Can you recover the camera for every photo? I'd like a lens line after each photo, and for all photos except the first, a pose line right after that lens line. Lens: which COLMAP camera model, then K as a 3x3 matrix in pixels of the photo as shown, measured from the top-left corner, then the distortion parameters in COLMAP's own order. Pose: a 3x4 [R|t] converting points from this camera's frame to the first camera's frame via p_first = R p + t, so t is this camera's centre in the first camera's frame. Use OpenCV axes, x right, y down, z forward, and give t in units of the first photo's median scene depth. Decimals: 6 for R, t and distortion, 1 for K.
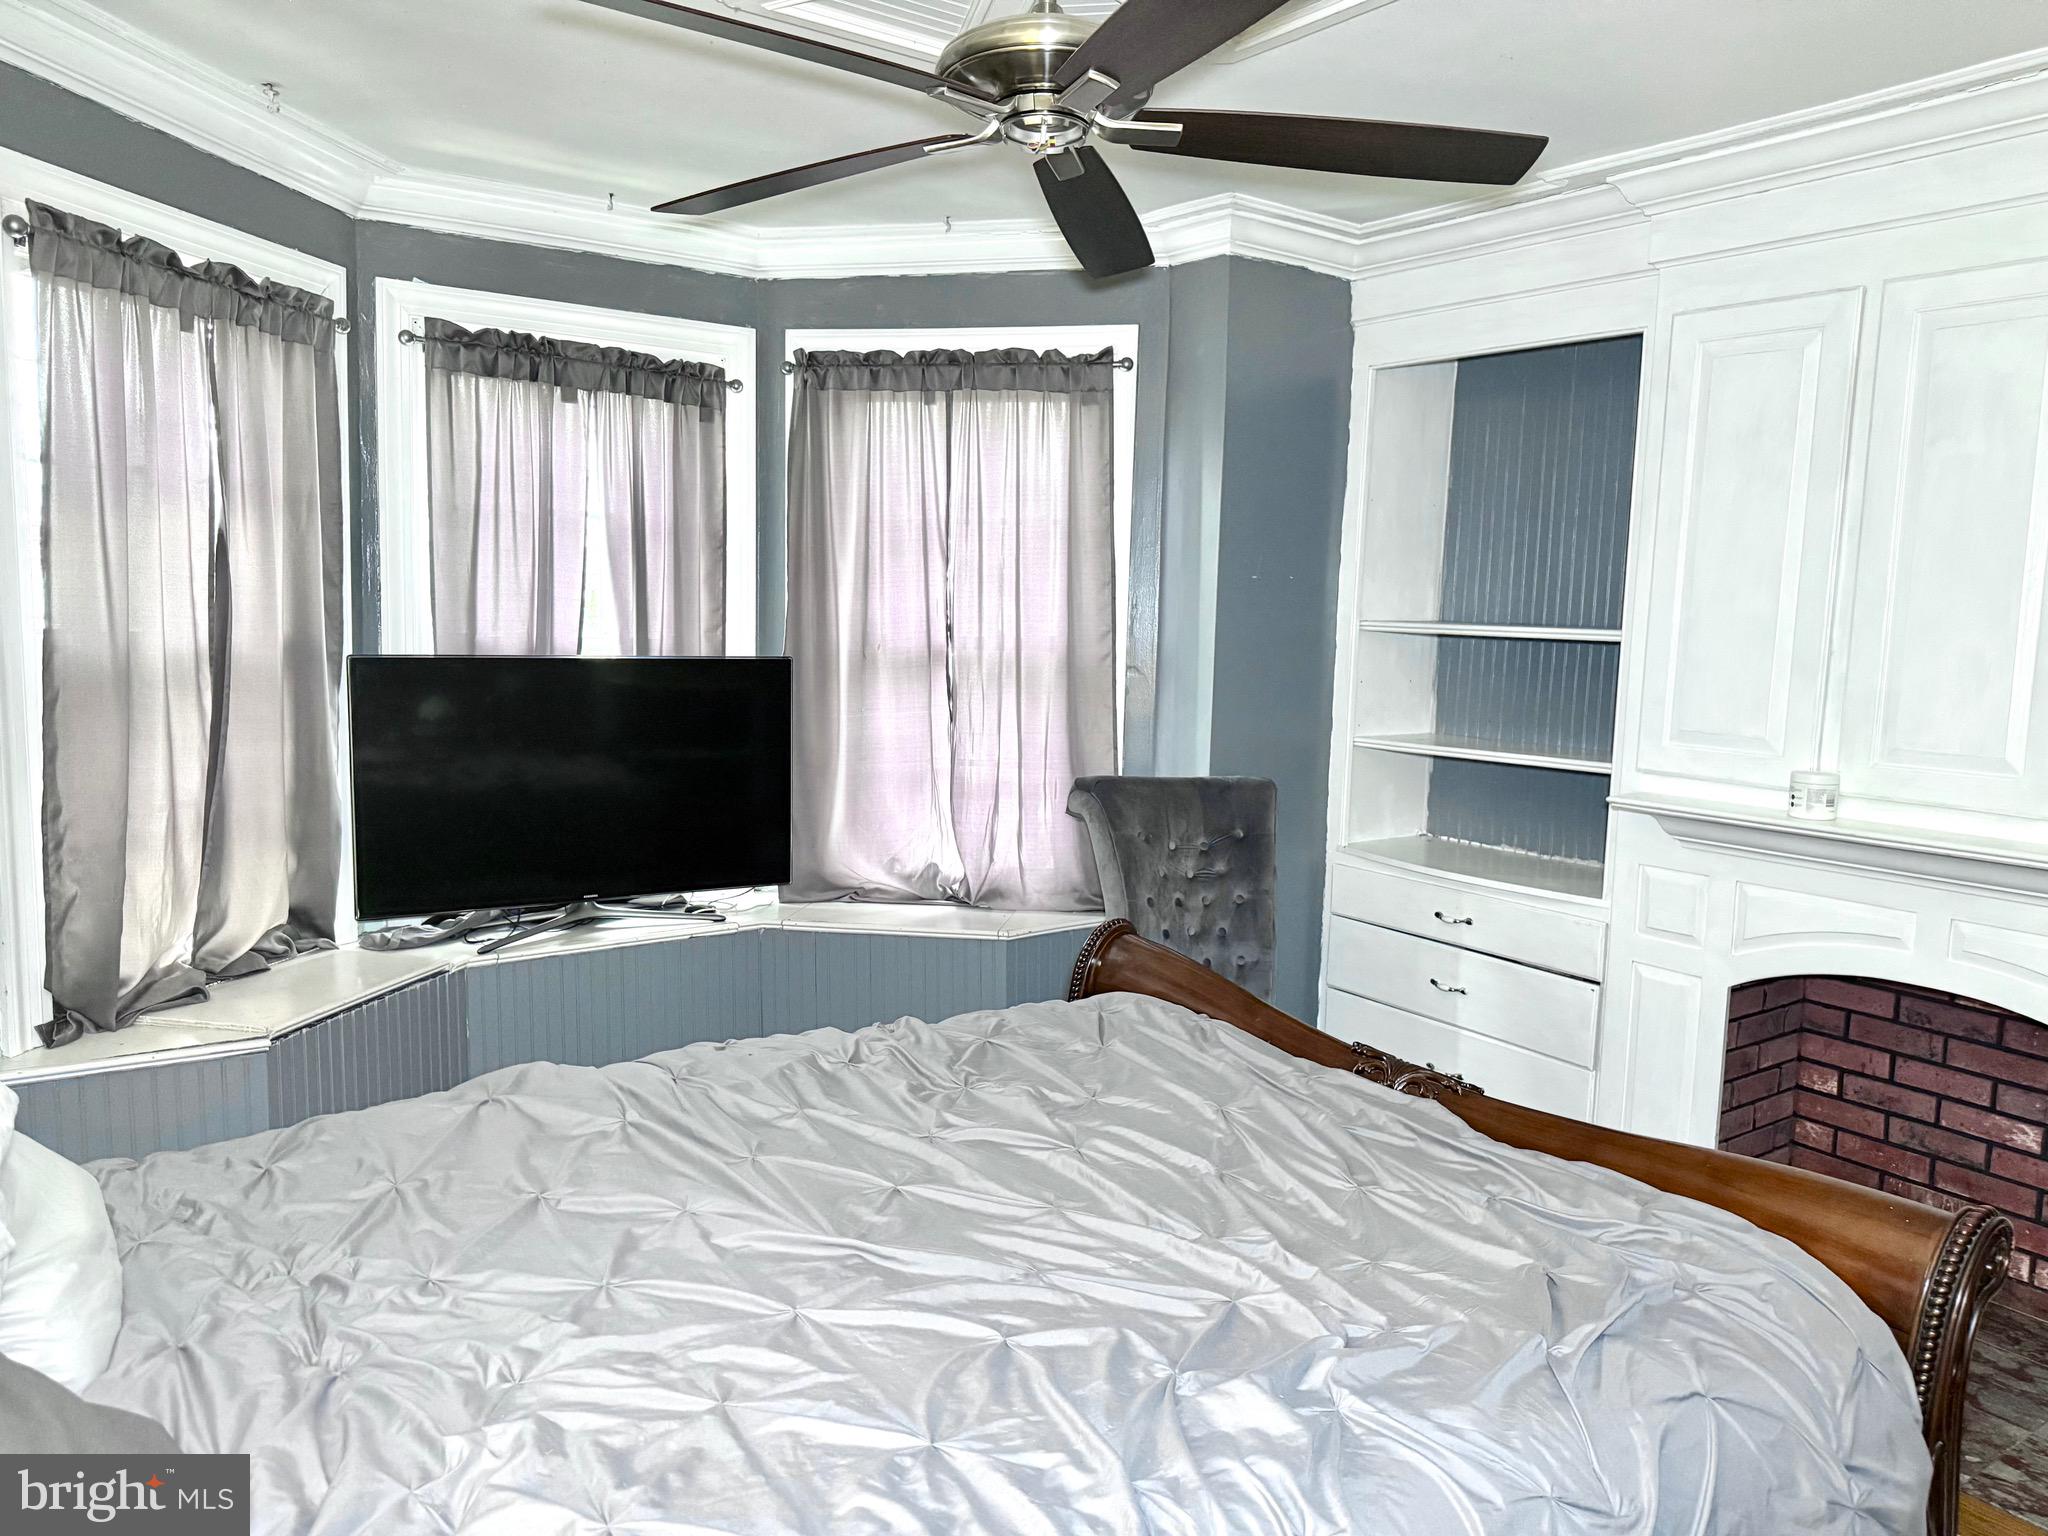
lens RADIAL K [[1441.8, 0, 1024.0], [0, 1441.8, 768.0], [0, 0, 1]] dist [0.055829, -0.066386]
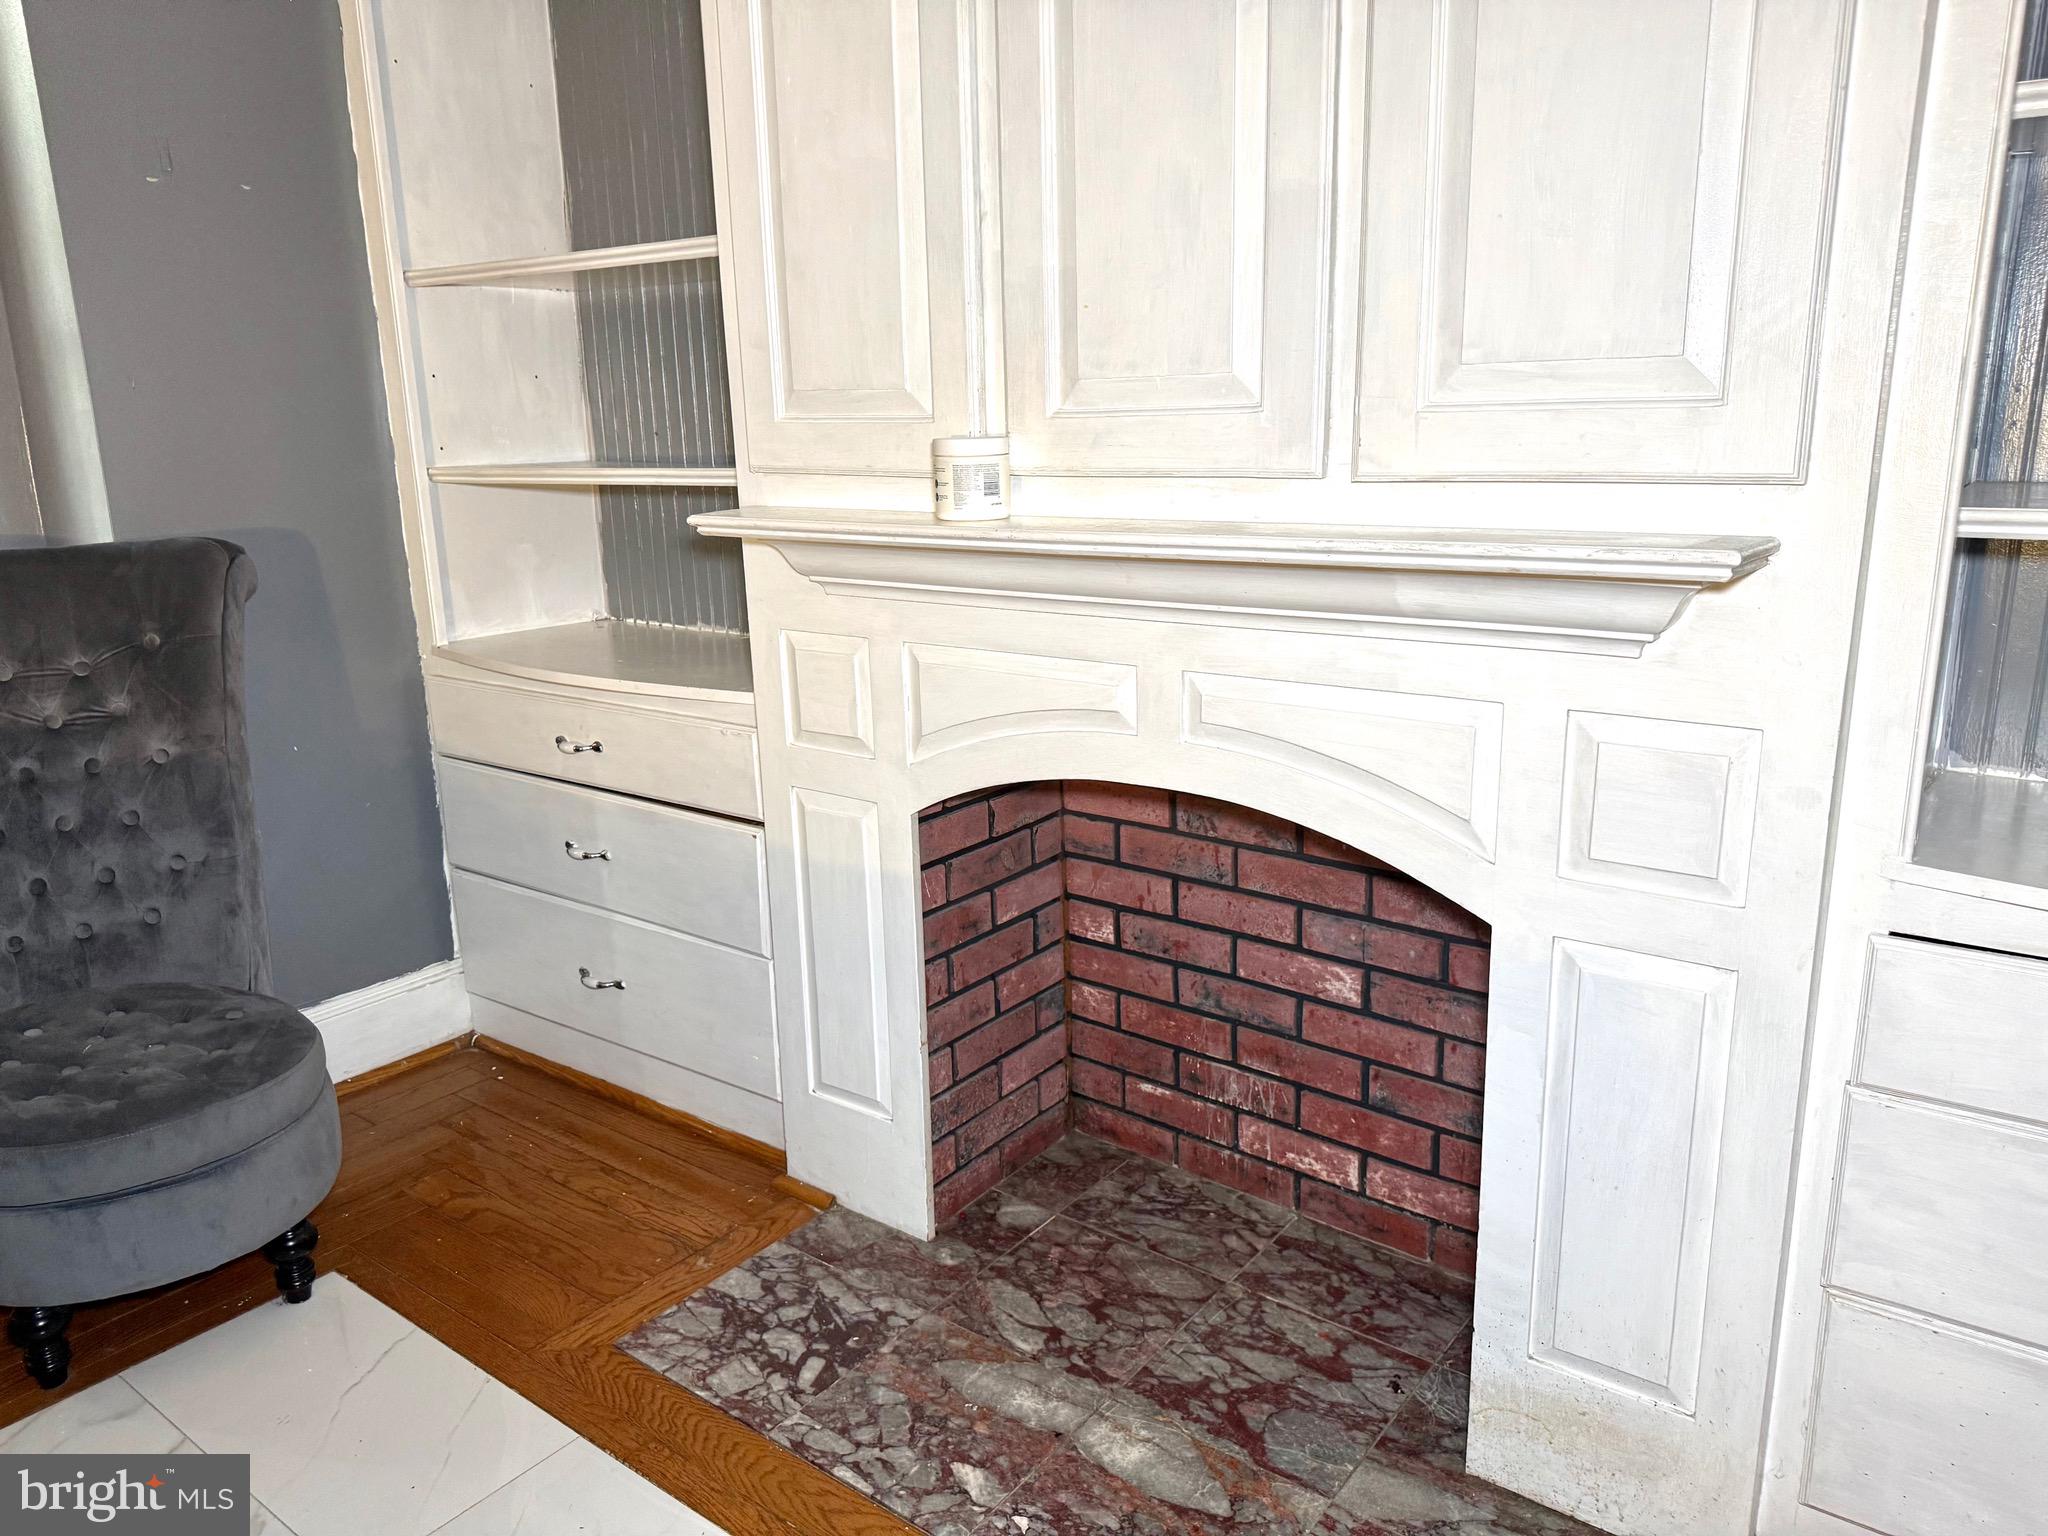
lens RADIAL K [[1441.8, 0, 1024.0], [0, 1441.8, 768.0], [0, 0, 1]] dist [0.055829, -0.066386]
pose [[0.954281, -0.116567, 0.275245, 0.352451], [0.080744, 0.987120, 0.138108, 0.048912], [-0.287799, -0.109569, 0.951402, 0.394476]]
